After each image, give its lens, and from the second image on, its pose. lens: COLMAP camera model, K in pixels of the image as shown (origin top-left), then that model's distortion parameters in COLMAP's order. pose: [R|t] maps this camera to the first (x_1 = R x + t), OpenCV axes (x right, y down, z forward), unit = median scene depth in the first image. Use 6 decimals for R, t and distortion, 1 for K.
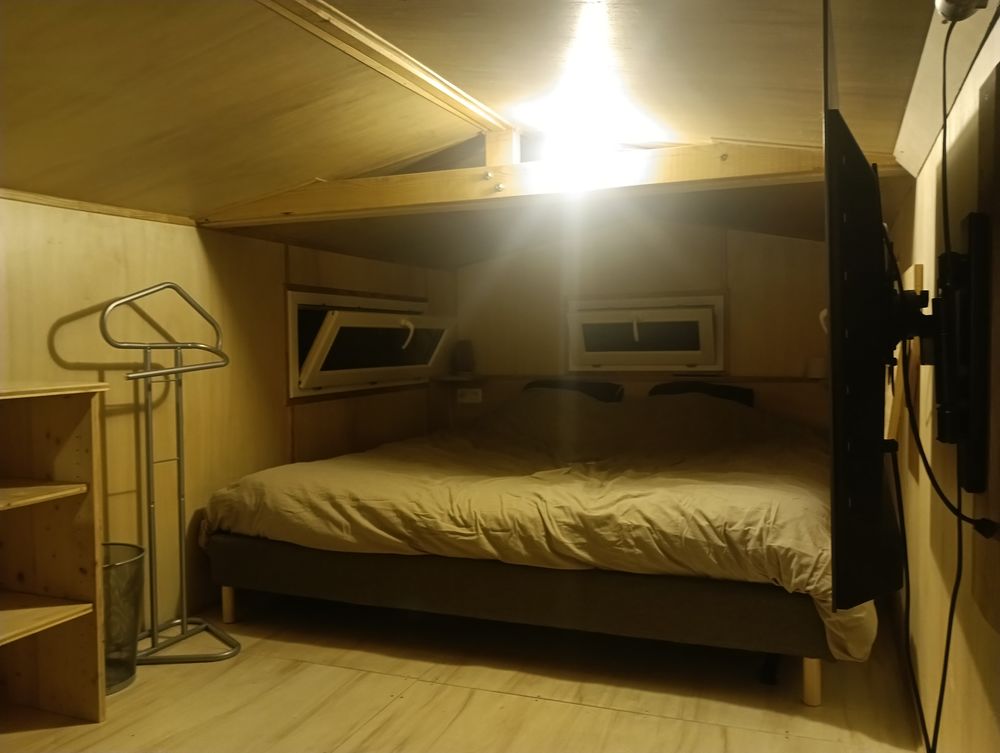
lens RADIAL K [[845.2, 0, 496.2], [0, 845.2, 377.6], [0, 0, 1]] dist [0.007825, -0.013120]
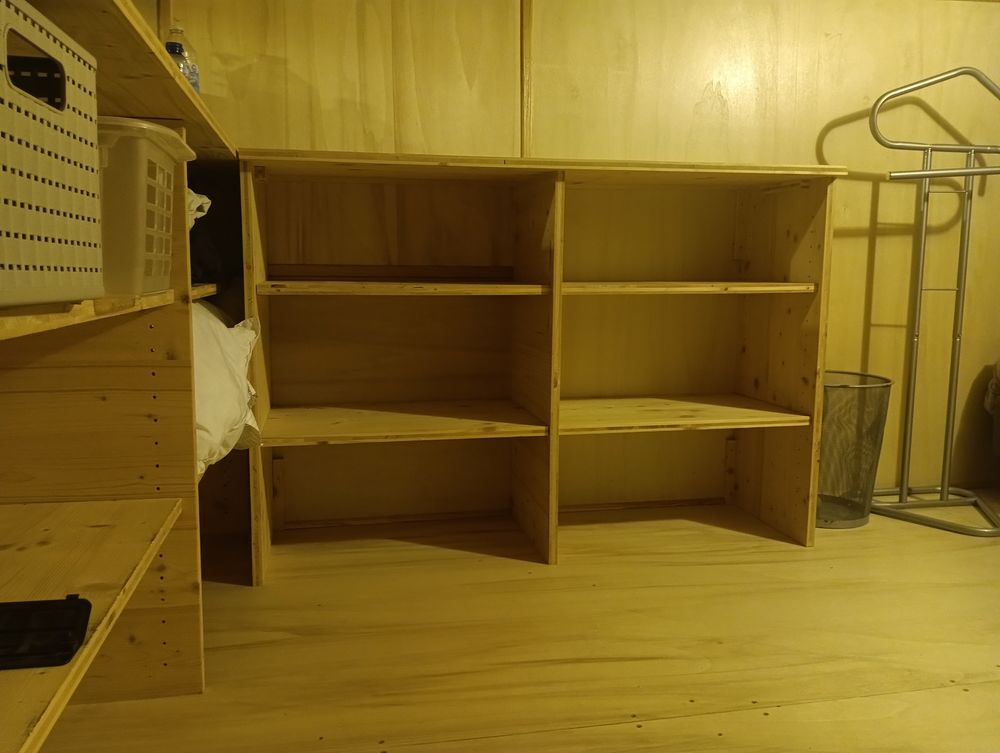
lens RADIAL K [[845.2, 0, 500.1], [0, 845.2, 378.9], [0, 0, 1]] dist [0.007825, -0.013120]
pose [[0.554501, 0.118565, -0.823694, 0.069221], [-0.047536, 0.992695, 0.110891, 0.120196], [0.830824, -0.022334, 0.556086, 0.186185]]
